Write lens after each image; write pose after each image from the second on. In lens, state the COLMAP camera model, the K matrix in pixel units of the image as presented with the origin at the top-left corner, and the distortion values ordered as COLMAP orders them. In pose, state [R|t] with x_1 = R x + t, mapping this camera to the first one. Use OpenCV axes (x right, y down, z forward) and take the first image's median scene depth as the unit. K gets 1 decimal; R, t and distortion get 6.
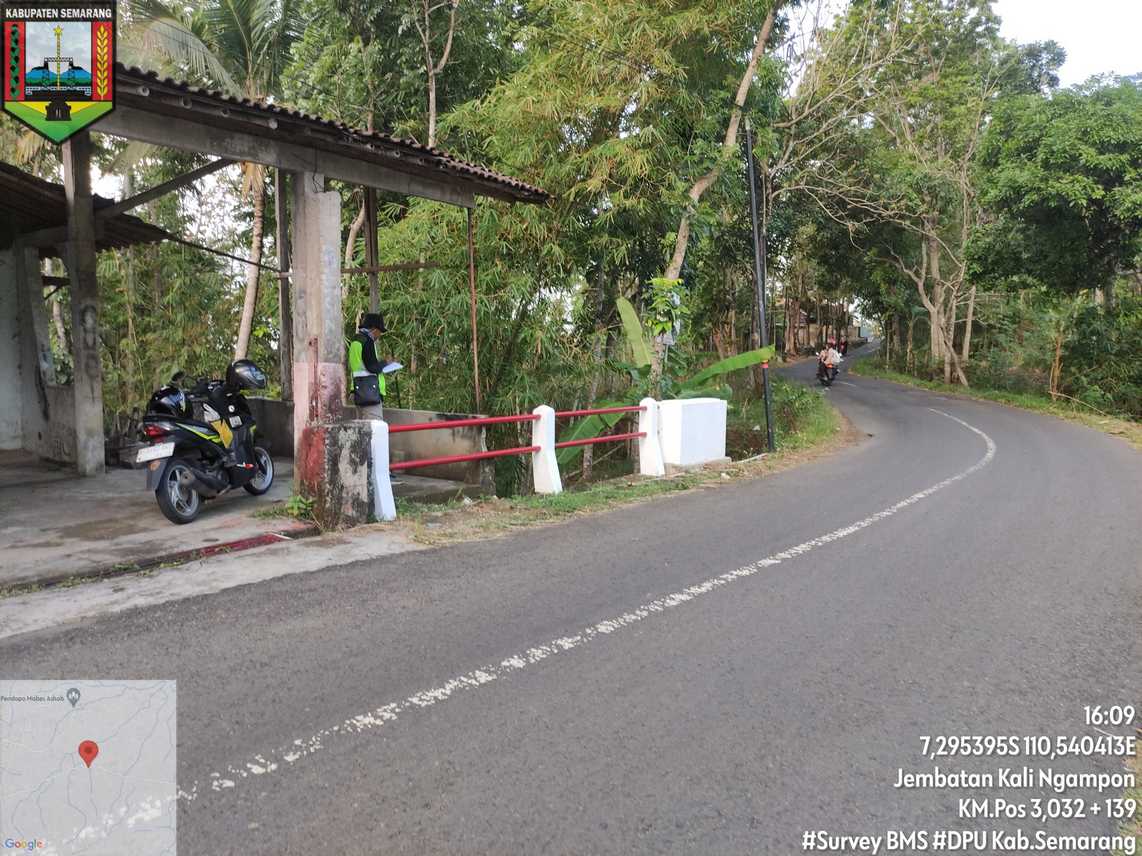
lens RADIAL K [[838.3, 0, 567.8], [0, 838.3, 428.6], [0, 0, 1]] dist [0.043198, -0.039122]
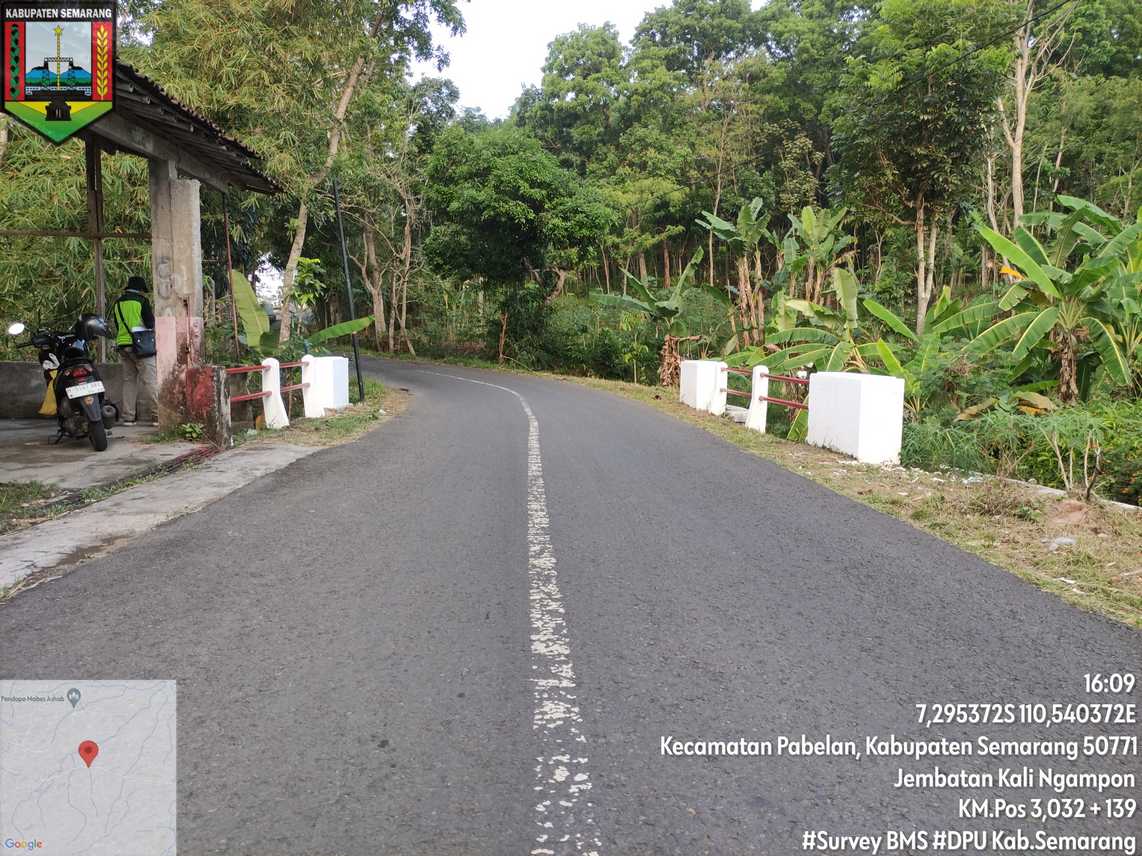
lens RADIAL K [[838.3, 0, 564.3], [0, 838.3, 432.2], [0, 0, 1]] dist [0.043198, -0.039122]
pose [[0.760075, -0.070908, 0.645955, -0.219142], [0.052620, 0.997480, 0.047580, 0.019540], [-0.647701, -0.002174, 0.761891, -0.097303]]
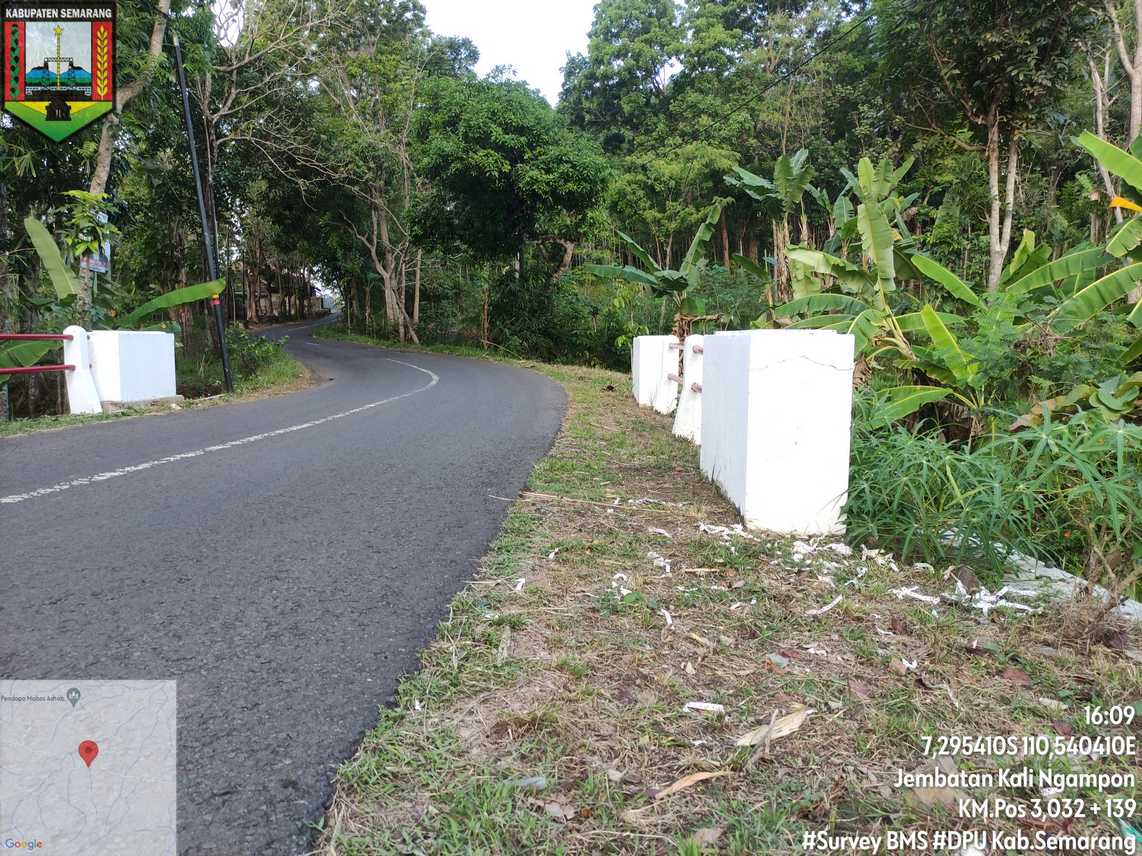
lens RADIAL K [[838.3, 0, 567.5], [0, 838.3, 430.0], [0, 0, 1]] dist [0.043198, -0.039122]
pose [[0.819571, -0.067583, 0.568977, 0.004152], [0.050994, 0.997682, 0.045051, 0.029787], [-0.570703, -0.007908, 0.821118, -0.008926]]
